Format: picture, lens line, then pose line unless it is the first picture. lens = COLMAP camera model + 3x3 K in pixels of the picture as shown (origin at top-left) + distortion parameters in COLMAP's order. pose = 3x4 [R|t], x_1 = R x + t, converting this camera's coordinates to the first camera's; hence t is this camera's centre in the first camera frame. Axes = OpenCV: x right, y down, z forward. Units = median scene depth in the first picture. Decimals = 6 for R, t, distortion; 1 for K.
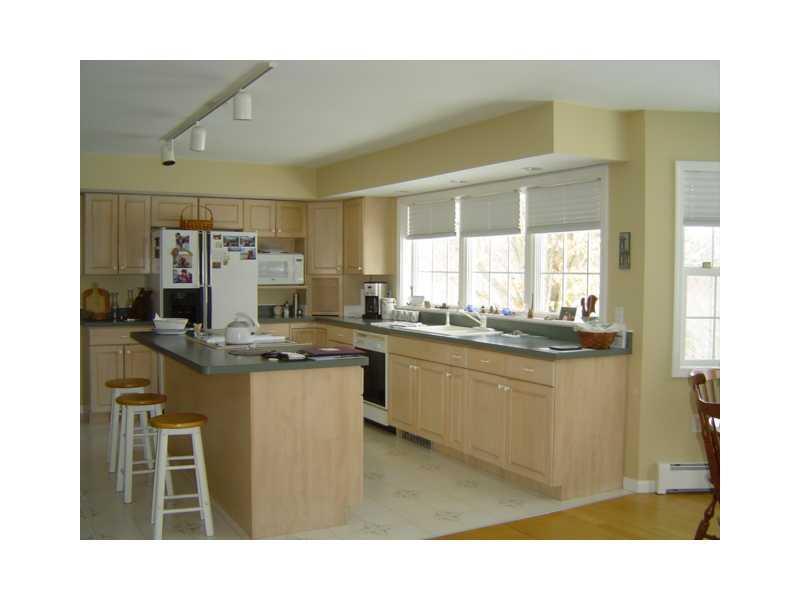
lens RADIAL K [[706.1, 0, 400.0], [0, 706.1, 300.0], [0, 0, 1]] dist [-0.149388, 0.002207]
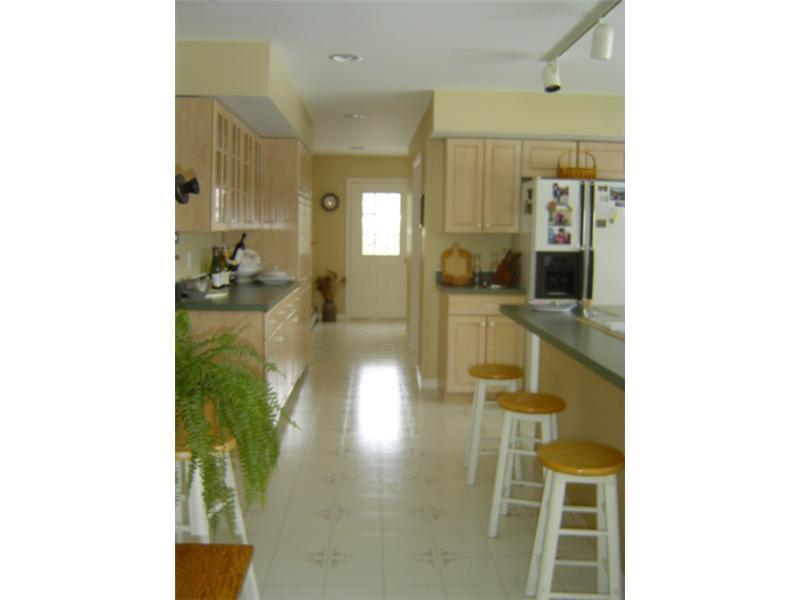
lens RADIAL K [[706.1, 0, 400.0], [0, 706.1, 300.0], [0, 0, 1]] dist [-0.149388, 0.002207]
pose [[0.882962, 0.050194, -0.466753, -0.088472], [-0.025427, 0.997921, 0.059214, -0.003111], [0.468755, -0.040416, 0.882403, 0.178362]]
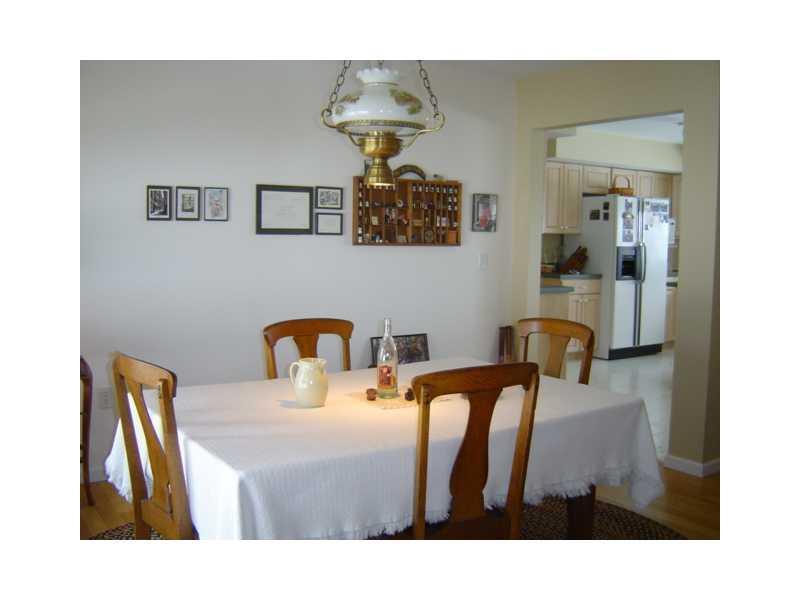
lens RADIAL K [[706.1, 0, 400.0], [0, 706.1, 300.0], [0, 0, 1]] dist [-0.149388, 0.002207]
pose [[0.997476, -0.004929, 0.070832, -0.771833], [0.000574, 0.998115, 0.061377, 0.001967], [-0.071001, -0.061181, 0.995598, -0.151123]]
